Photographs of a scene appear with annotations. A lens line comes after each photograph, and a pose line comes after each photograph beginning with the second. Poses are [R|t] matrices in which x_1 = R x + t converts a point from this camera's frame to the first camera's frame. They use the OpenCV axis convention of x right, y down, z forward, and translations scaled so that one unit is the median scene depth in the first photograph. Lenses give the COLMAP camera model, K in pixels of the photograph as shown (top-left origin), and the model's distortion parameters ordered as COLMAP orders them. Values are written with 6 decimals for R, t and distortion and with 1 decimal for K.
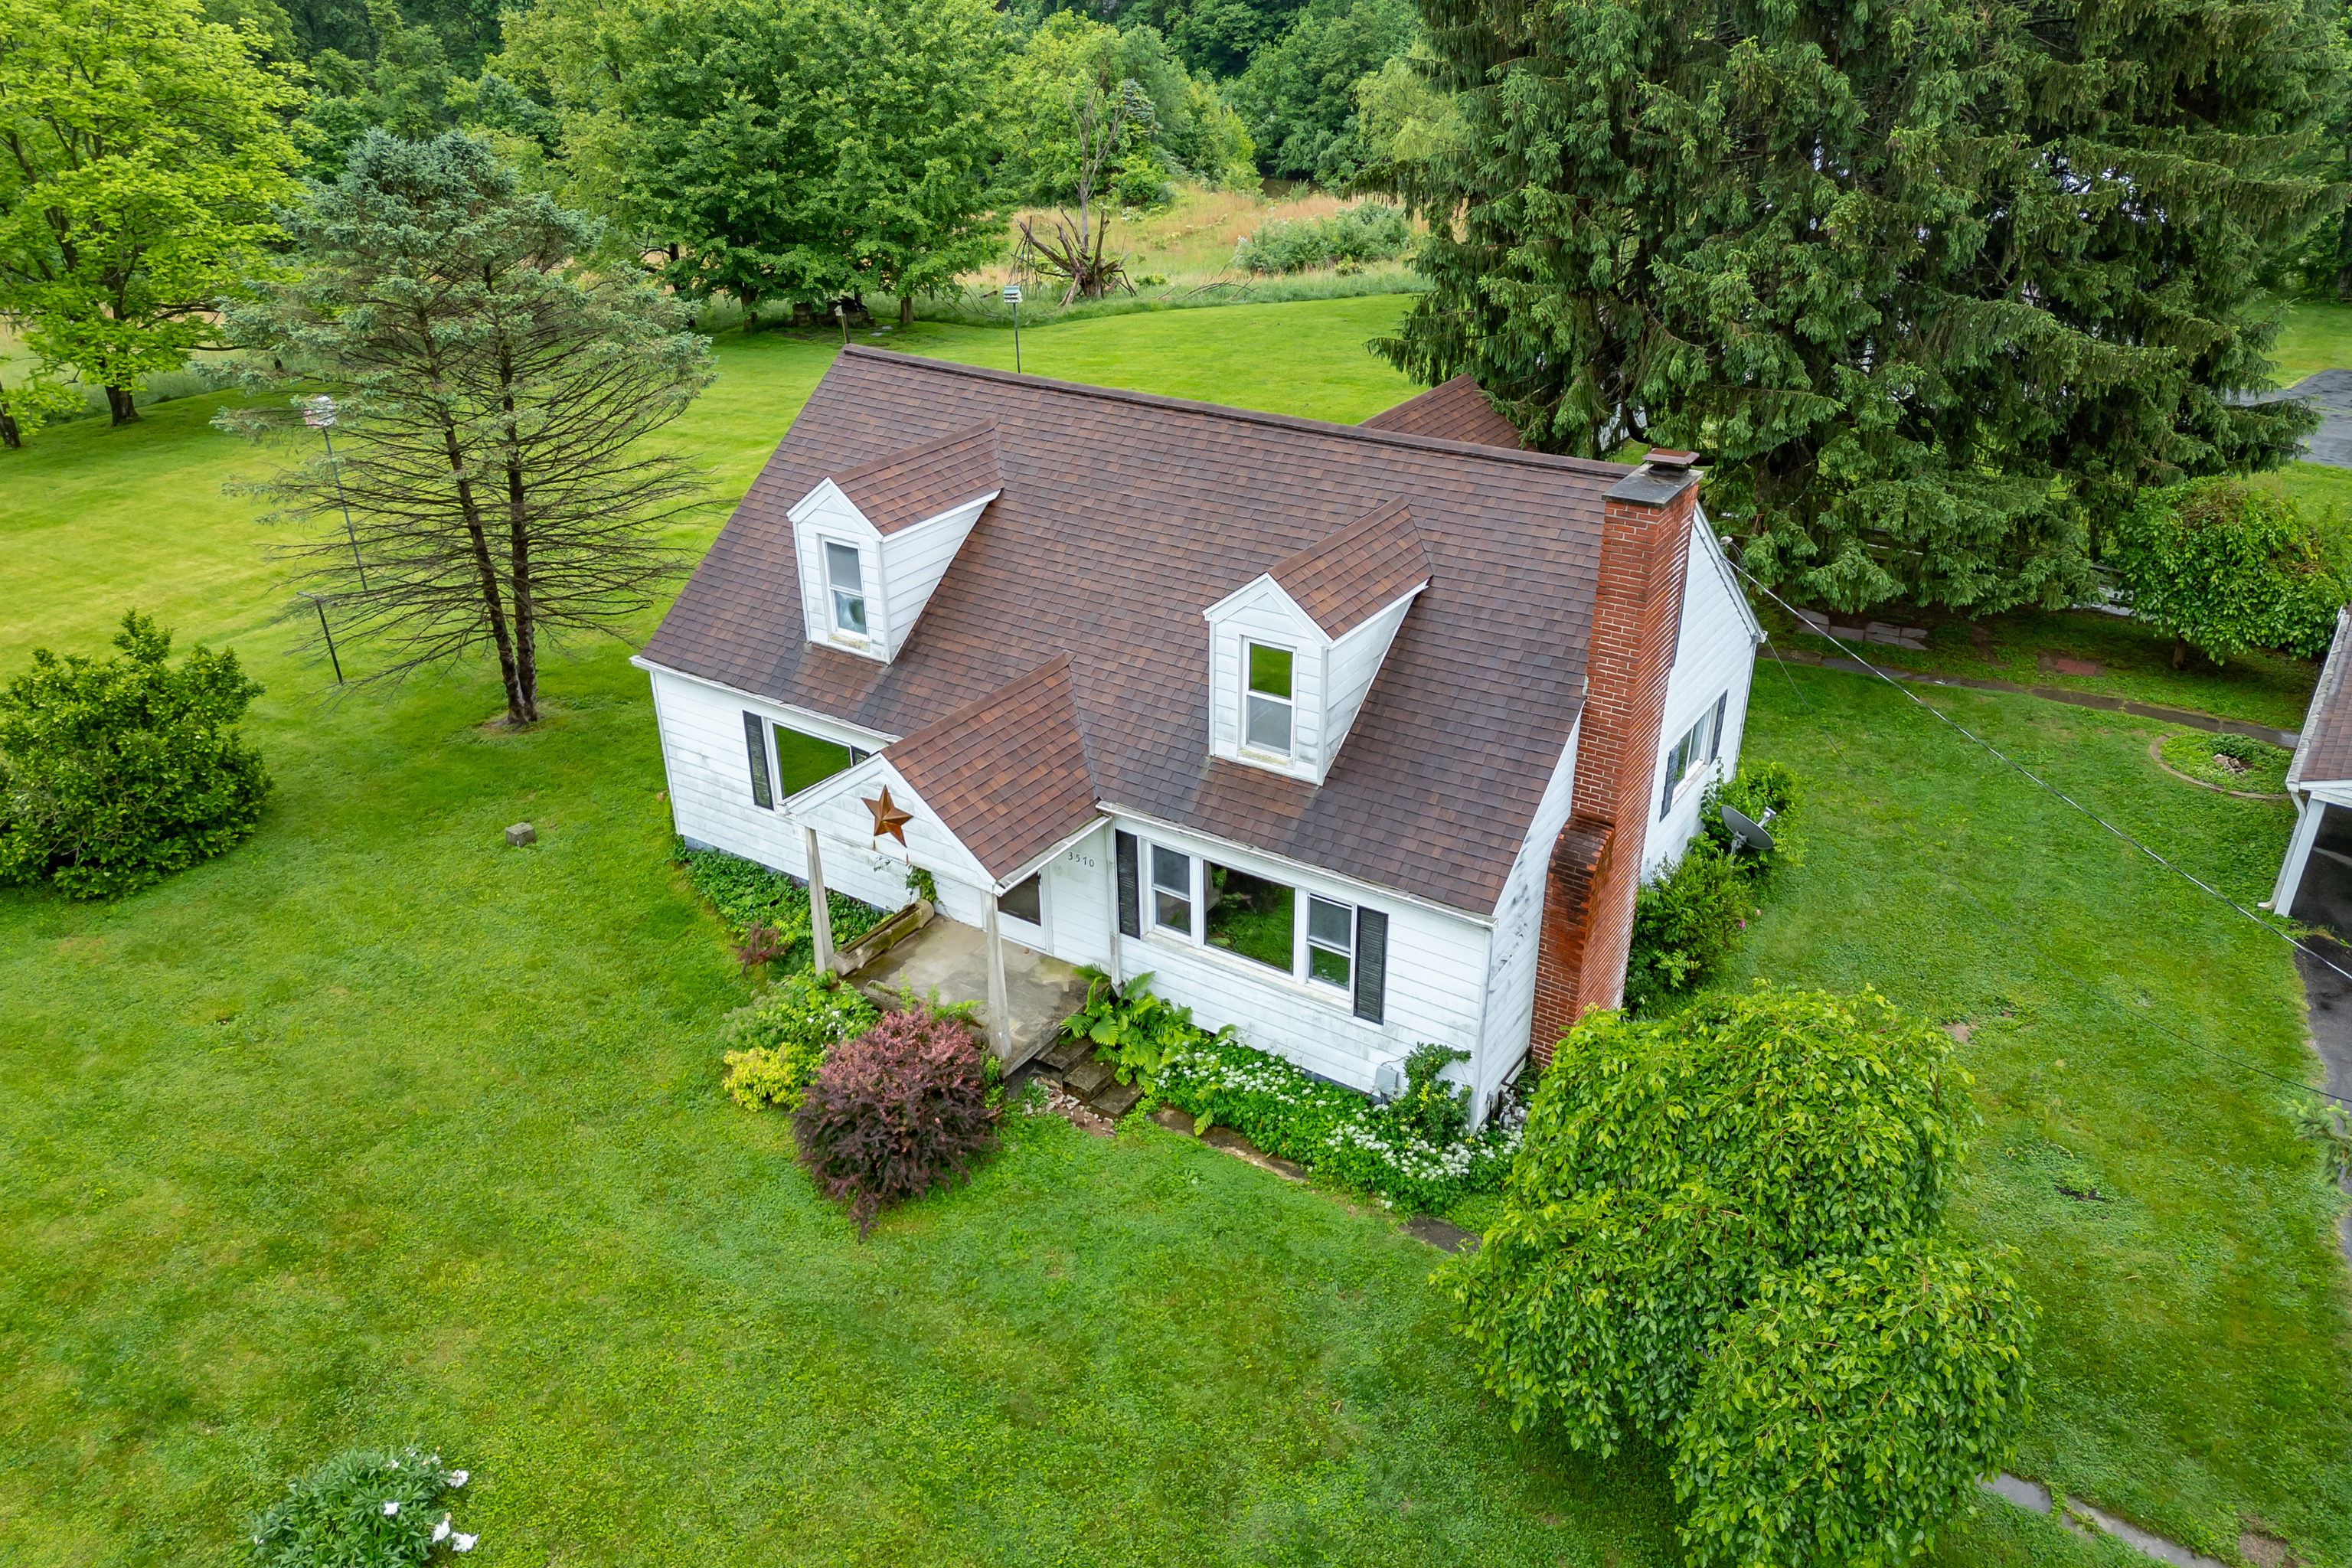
lens RADIAL K [[1643.3, 0, 1181.0], [0, 1643.3, 778.0], [0, 0, 1]] dist [0.072625, -0.063916]
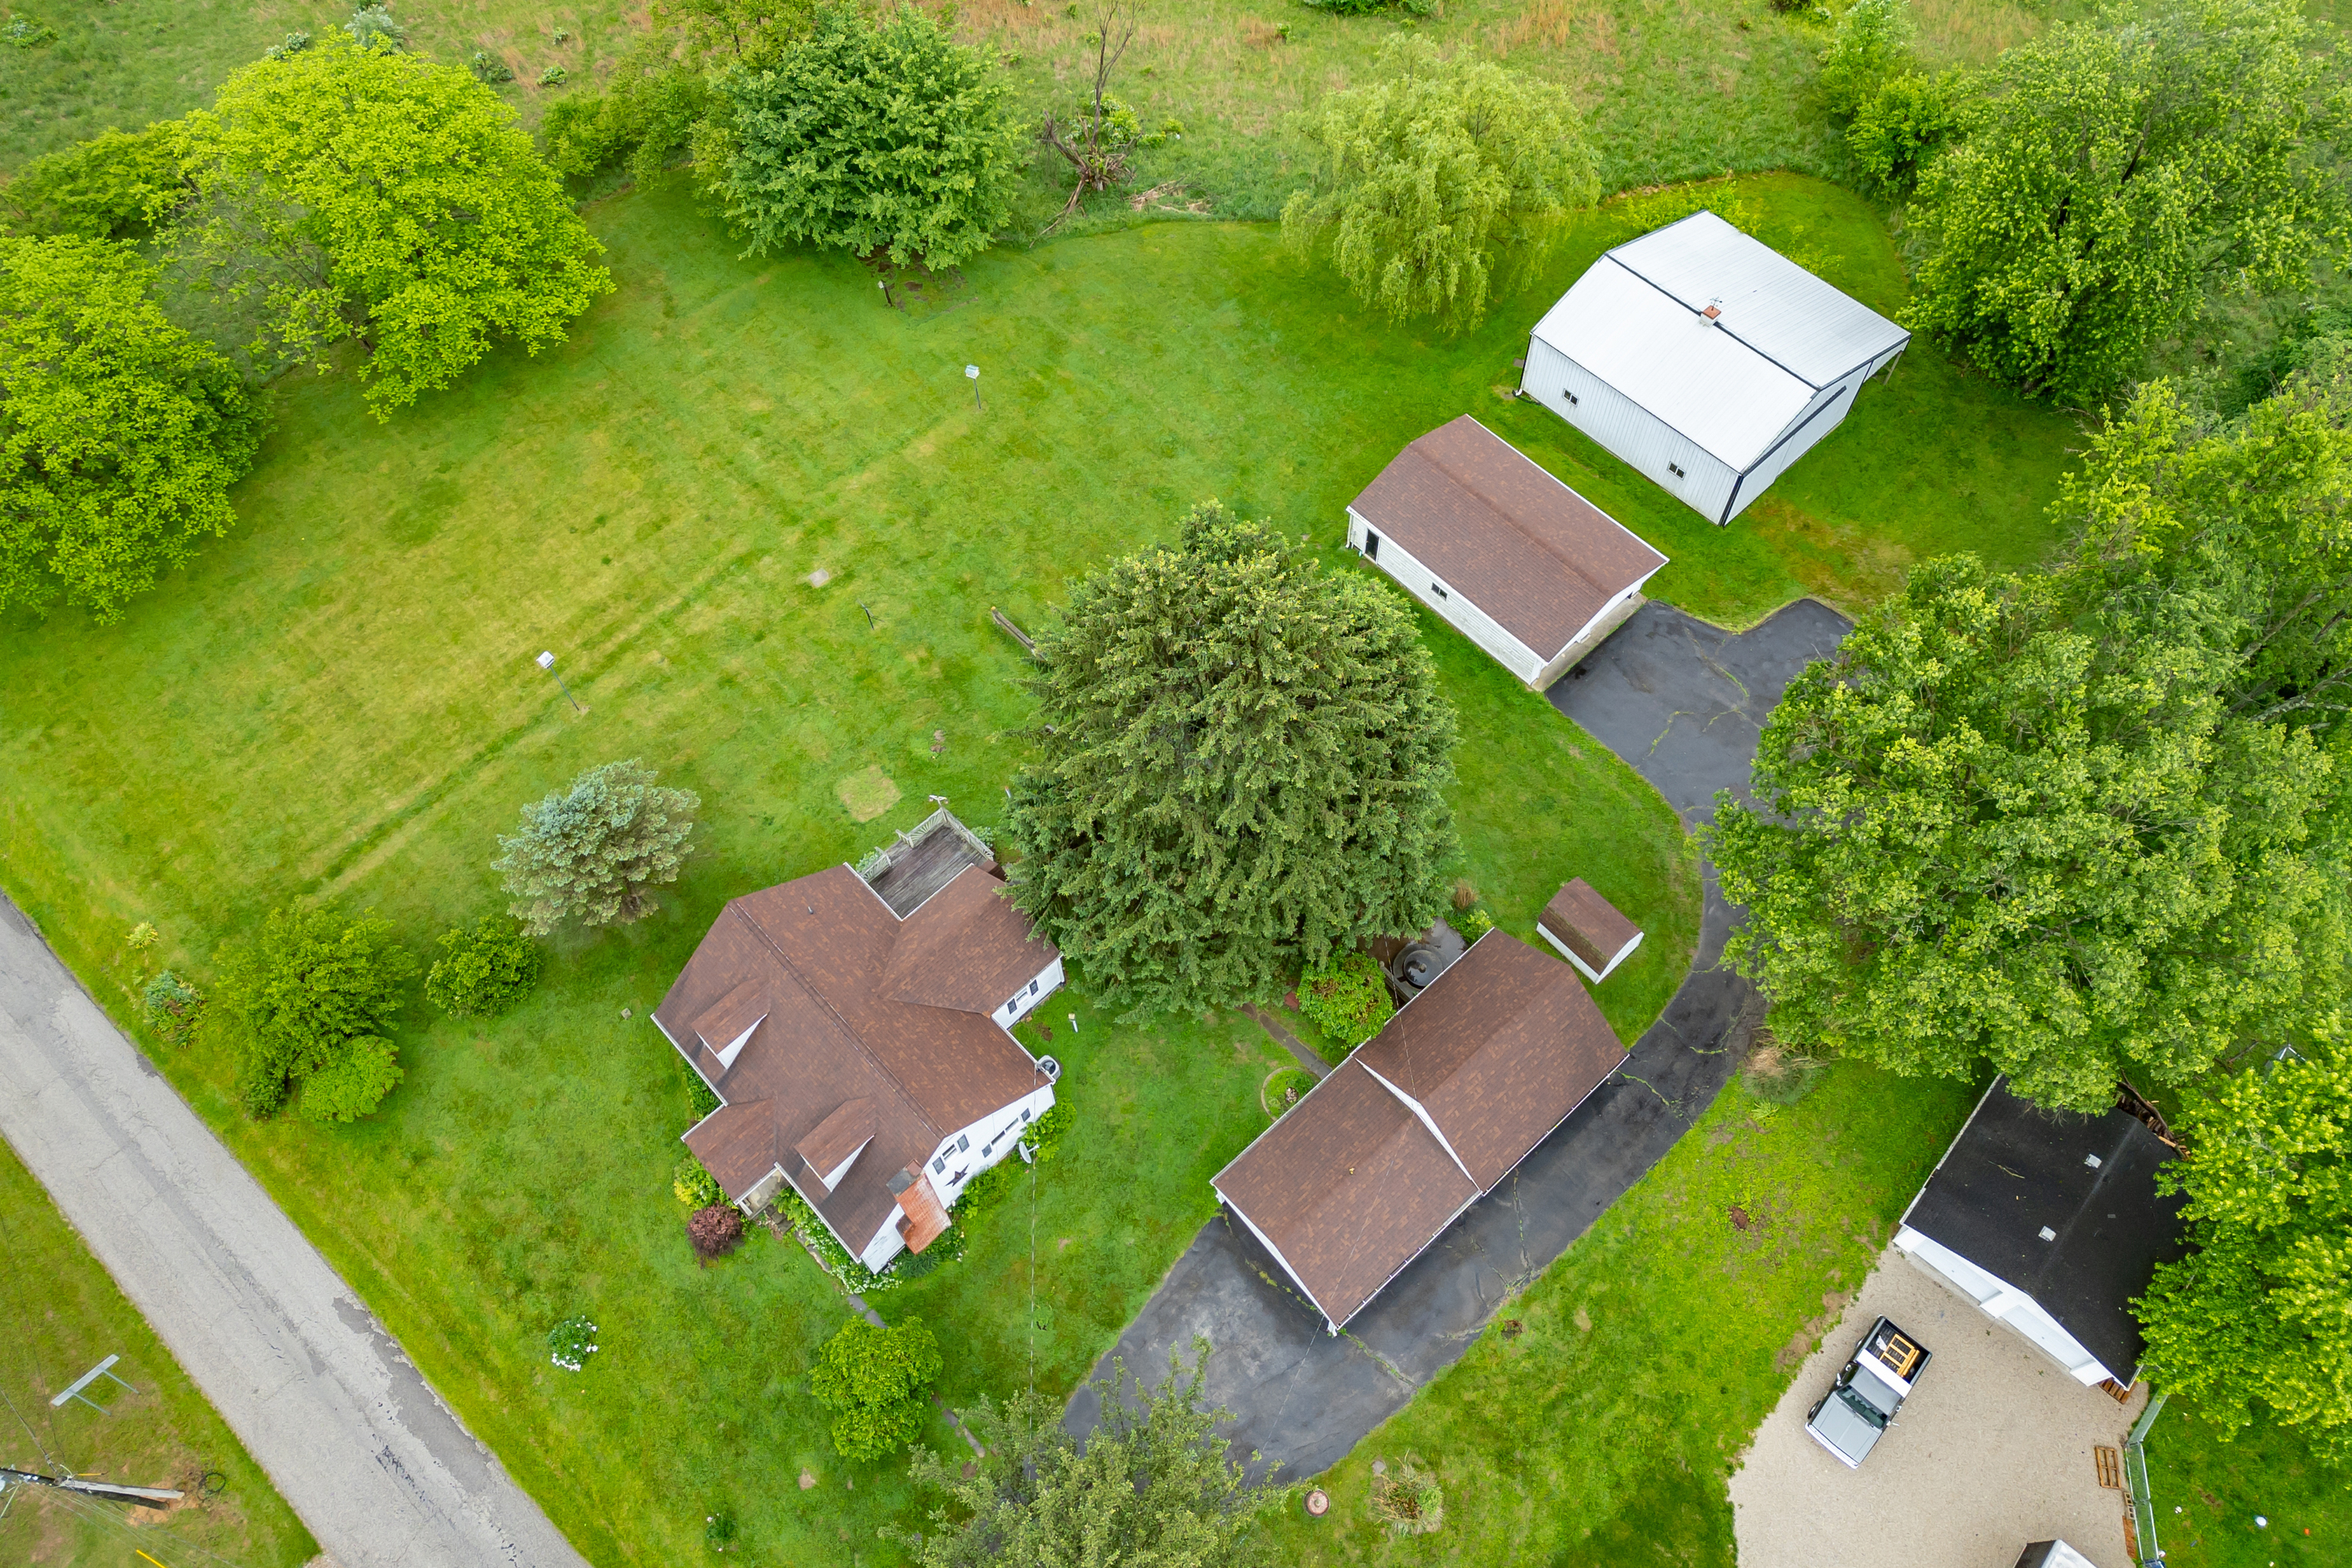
lens RADIAL K [[1643.3, 0, 1169.5], [0, 1643.3, 732.1], [0, 0, 1]] dist [0.072625, -0.063916]
pose [[0.973629, 0.183477, -0.135584, 1.011257], [-0.082186, 0.836488, 0.541787, -2.580875], [0.212820, -0.516356, 0.829508, -1.097494]]
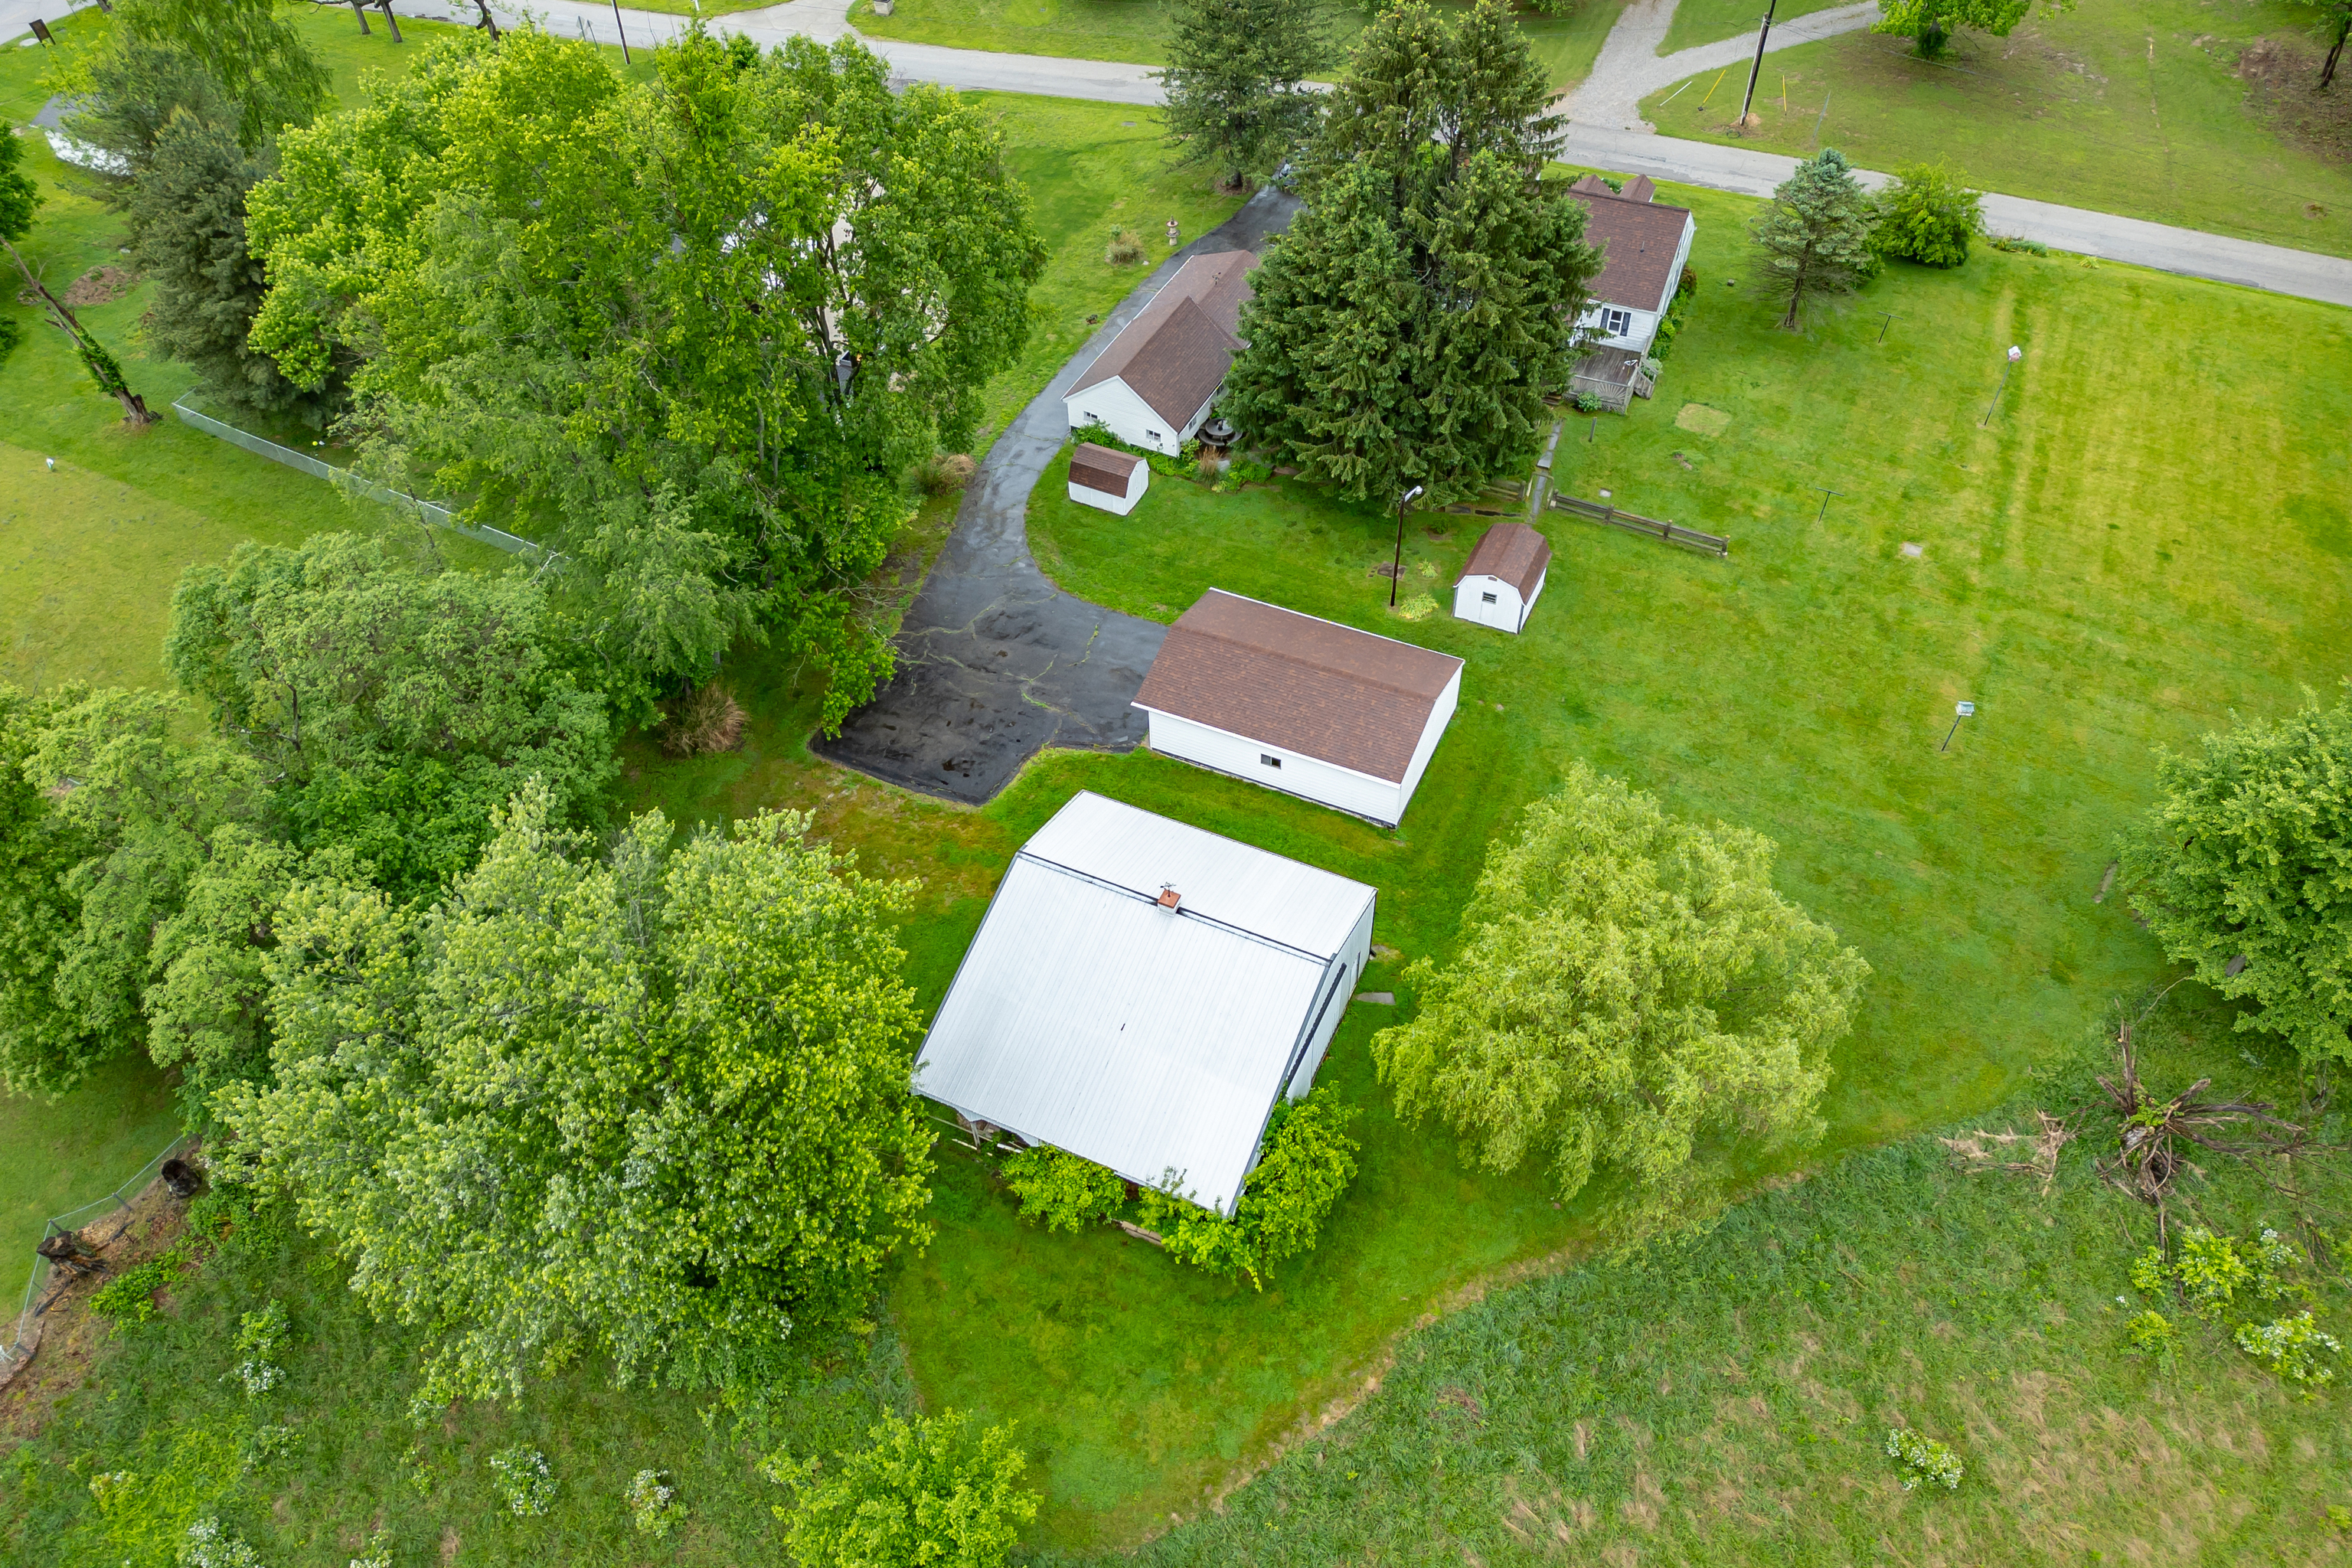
lens RADIAL K [[1643.3, 0, 1171.2], [0, 1643.3, 770.8], [0, 0, 1]] dist [0.072625, -0.063916]
pose [[-0.987277, 0.134070, -0.085498, 1.840420], [-0.045366, 0.277844, 0.959554, -4.473349], [0.152403, 0.951225, -0.268226, 3.984104]]
